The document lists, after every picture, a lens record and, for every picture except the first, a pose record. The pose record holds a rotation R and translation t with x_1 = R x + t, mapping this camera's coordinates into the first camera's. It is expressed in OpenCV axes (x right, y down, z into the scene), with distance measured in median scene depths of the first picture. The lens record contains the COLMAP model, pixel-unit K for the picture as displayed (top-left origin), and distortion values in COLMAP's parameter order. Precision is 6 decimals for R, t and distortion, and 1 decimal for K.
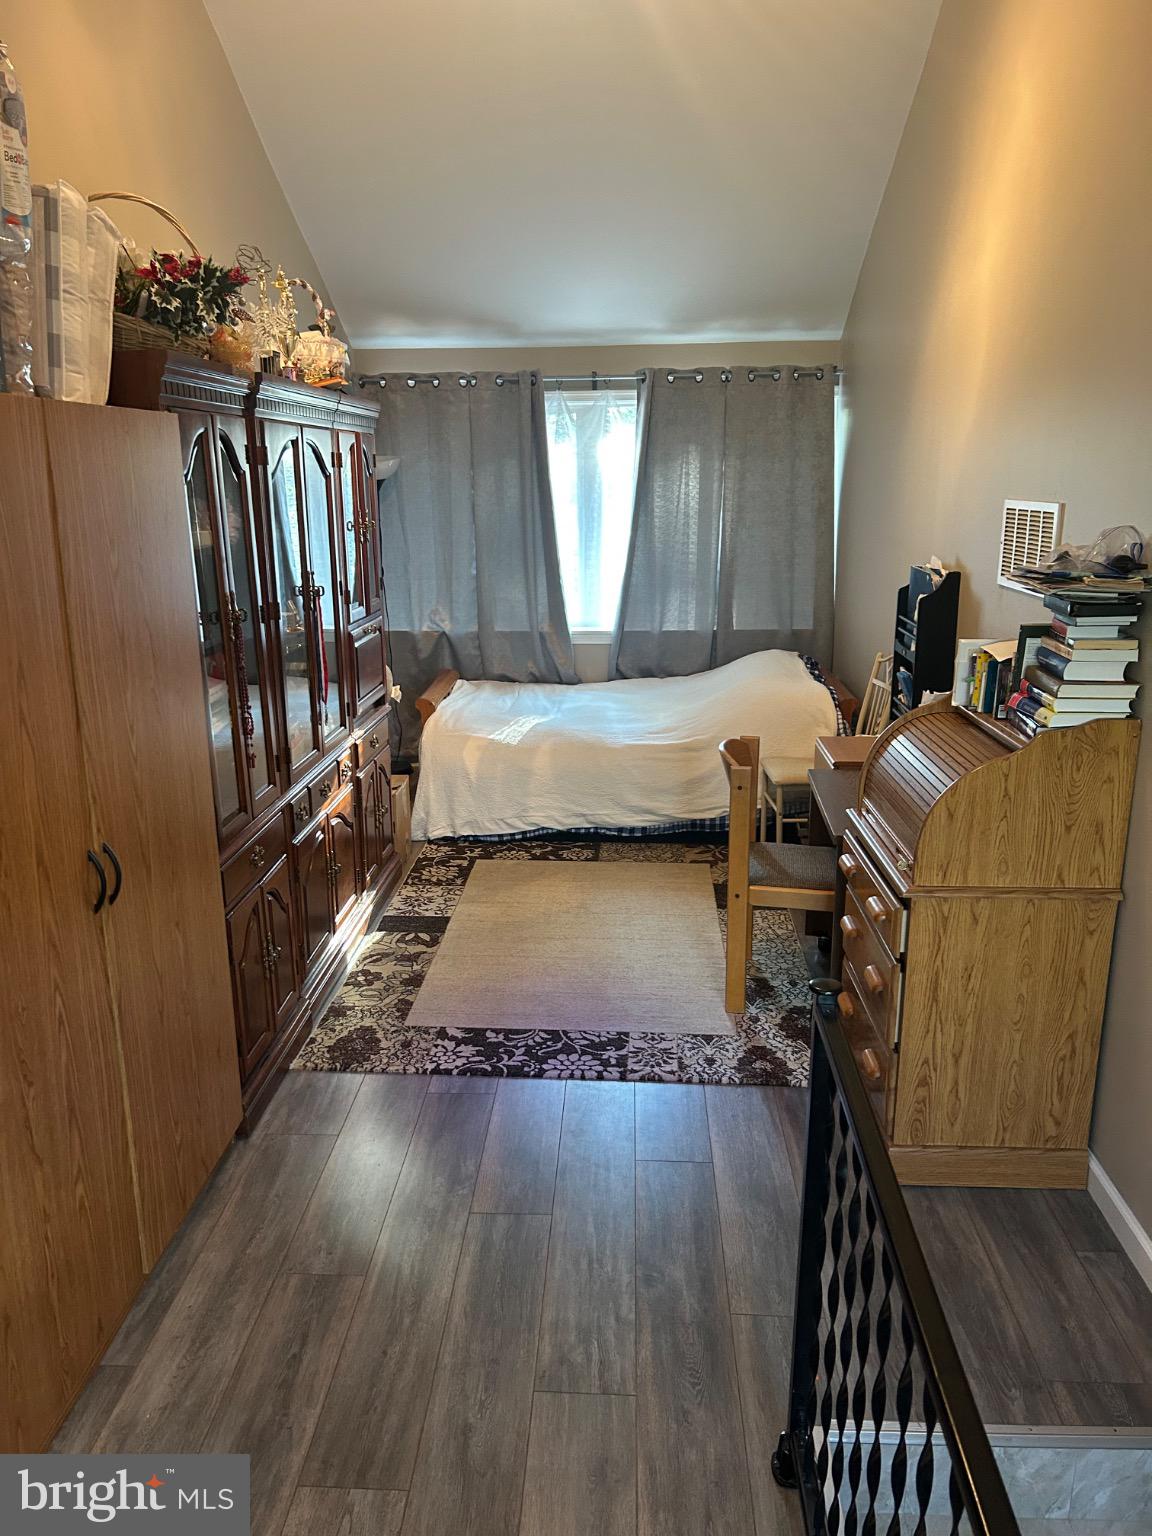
lens RADIAL K [[1149.7, 0, 576.0], [0, 1149.7, 768.0], [0, 0, 1]] dist [0.050676, -0.048778]
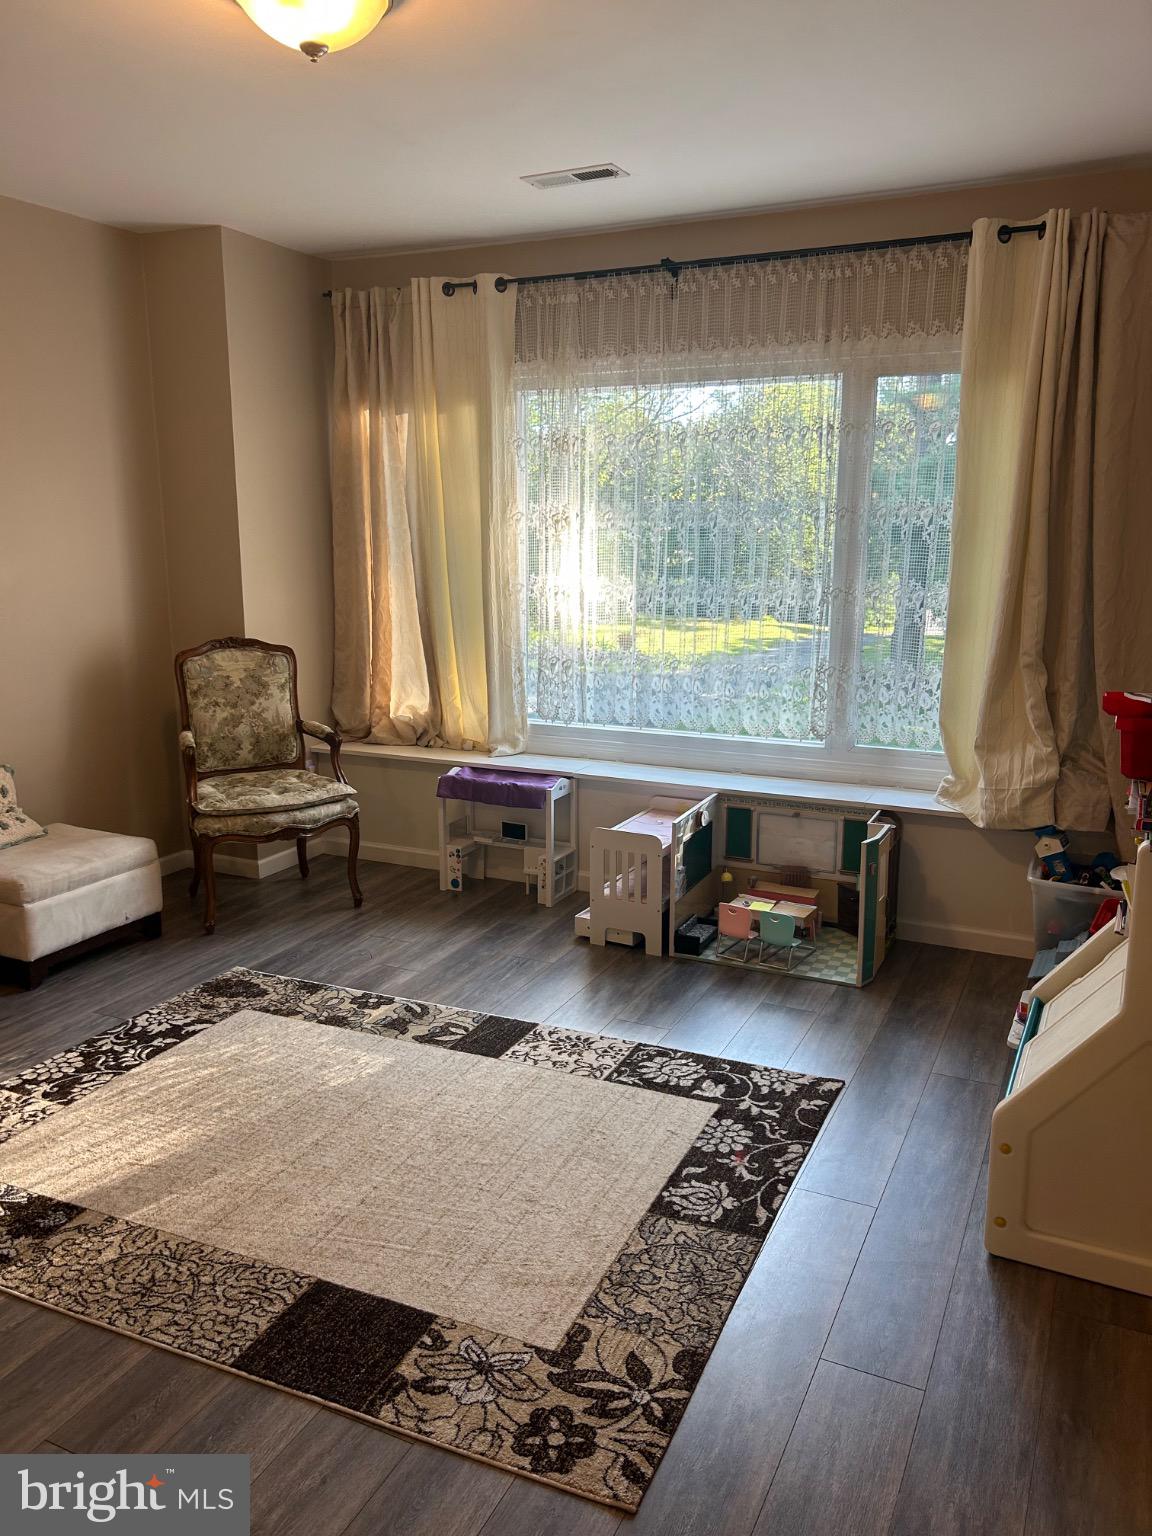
lens RADIAL K [[1149.7, 0, 576.0], [0, 1149.7, 768.0], [0, 0, 1]] dist [0.050676, -0.048778]
pose [[-0.342203, 0.210034, -0.915851, 0.580178], [-0.225447, 0.927873, 0.297029, -0.313956], [0.912179, 0.308120, -0.270169, 1.306104]]
